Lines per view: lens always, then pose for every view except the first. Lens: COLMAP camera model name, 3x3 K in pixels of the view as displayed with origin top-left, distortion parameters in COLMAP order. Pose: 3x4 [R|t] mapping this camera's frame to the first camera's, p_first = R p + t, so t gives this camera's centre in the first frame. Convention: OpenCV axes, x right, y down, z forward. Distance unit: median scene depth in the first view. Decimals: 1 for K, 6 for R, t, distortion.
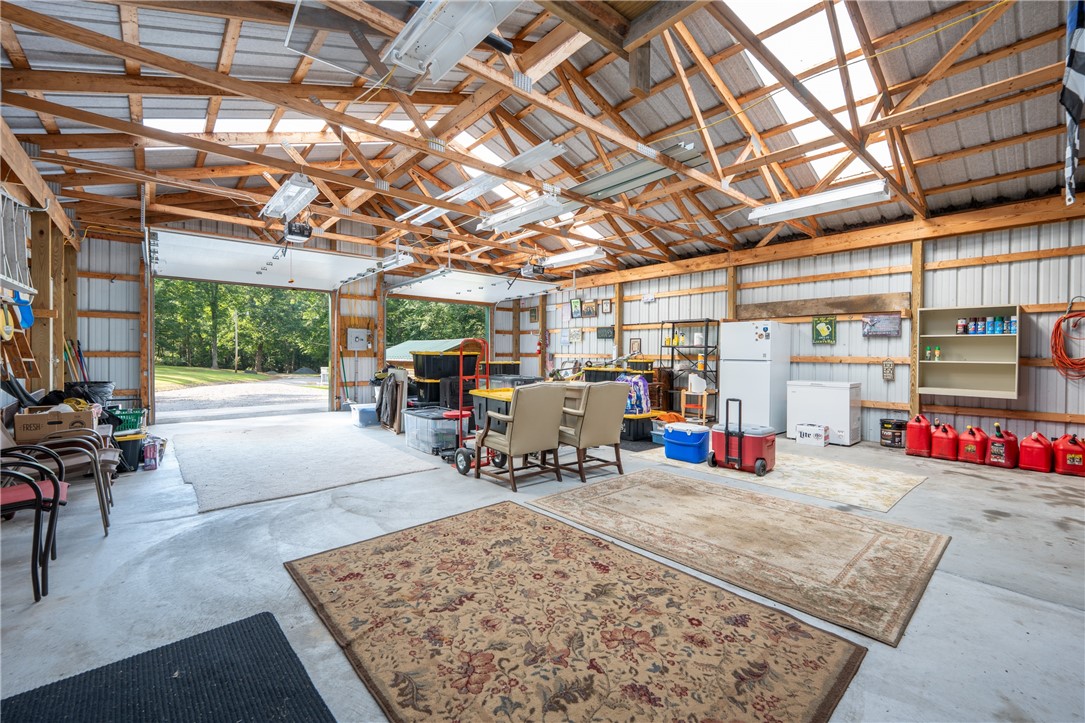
lens RADIAL K [[444.0, 0, 543.8], [0, 444.0, 359.1], [0, 0, 1]] dist [-0.000594, -0.000055]
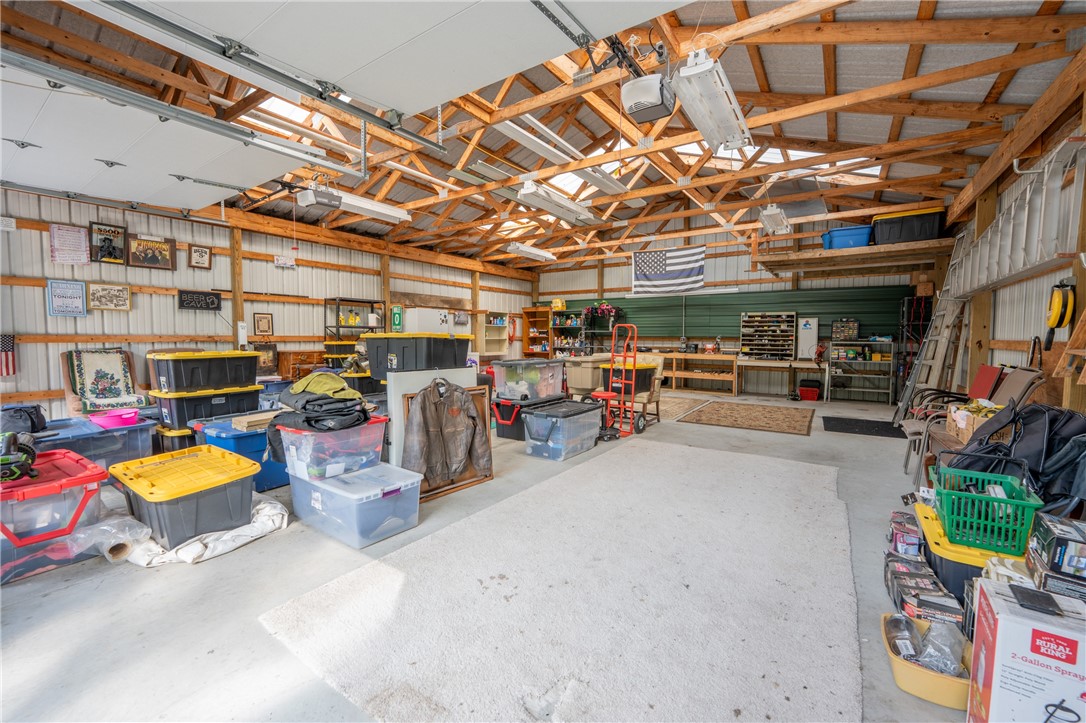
lens RADIAL K [[444.4, 0, 542.7], [0, 444.4, 360.4], [0, 0, 1]] dist [-0.000594, -0.000055]
pose [[-0.245080, -0.063869, 0.967397, -0.625534], [0.001523, 0.997801, 0.066262, -0.016239], [-0.969502, 0.017713, -0.244444, 0.744504]]
